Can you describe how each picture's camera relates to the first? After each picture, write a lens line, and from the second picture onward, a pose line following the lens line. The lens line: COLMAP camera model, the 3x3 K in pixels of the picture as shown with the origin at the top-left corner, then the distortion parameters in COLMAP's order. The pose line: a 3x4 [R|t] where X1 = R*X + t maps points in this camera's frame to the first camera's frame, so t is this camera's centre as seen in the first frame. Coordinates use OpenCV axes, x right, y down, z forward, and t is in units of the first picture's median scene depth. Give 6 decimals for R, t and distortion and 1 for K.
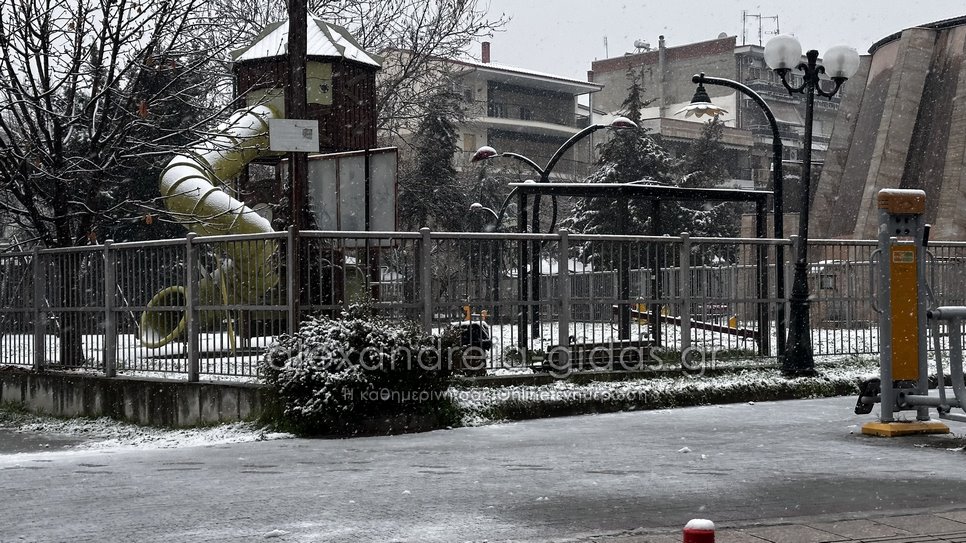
lens RADIAL K [[1347.7, 0, 503.1], [0, 1347.7, 274.9], [0, 0, 1]] dist [0.220898, -0.545420]
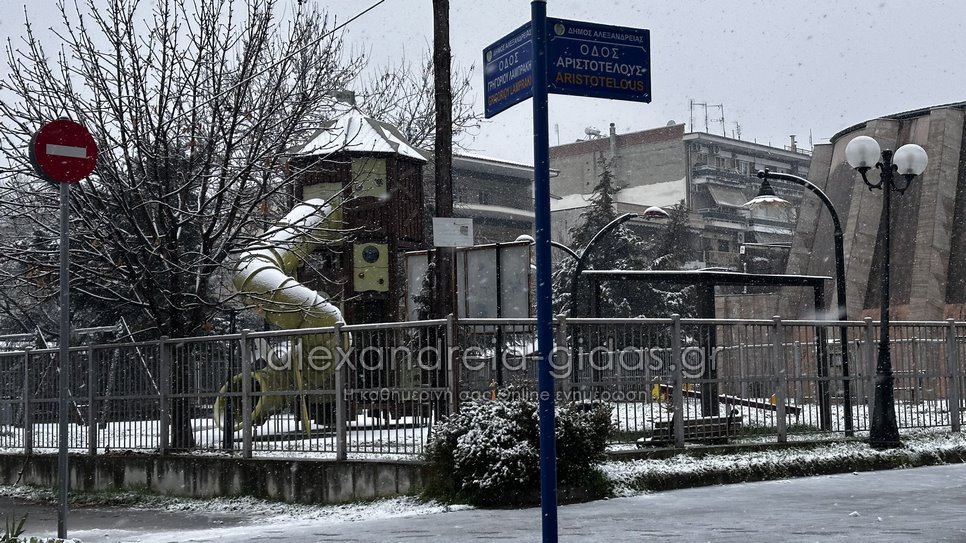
lens RADIAL K [[1347.7, 0, 503.1], [0, 1347.7, 274.9], [0, 0, 1]] dist [0.220898, -0.545420]
pose [[0.998358, -0.009302, 0.056515, -0.142342], [0.012689, 0.998126, -0.059865, -0.001817], [-0.055852, 0.060483, 0.996605, -0.075147]]
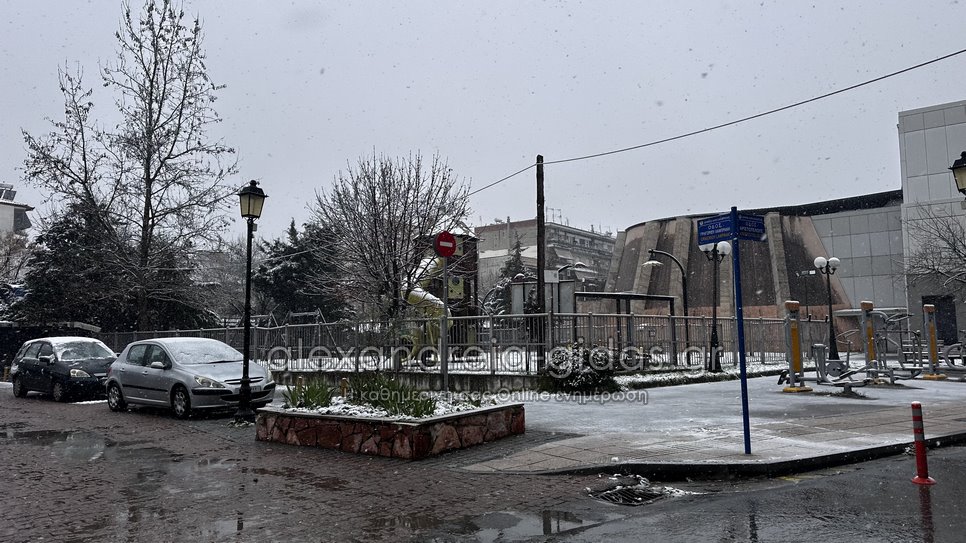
lens RADIAL K [[676.6, 0, 484.9], [0, 676.6, 268.1], [0, 0, 1]] dist [0.140496, -0.259447]
pose [[0.990298, 0.013463, 0.138309, -0.370100], [-0.001089, 0.996017, -0.089152, -0.003343], [-0.138958, 0.088136, 0.986368, -0.202186]]
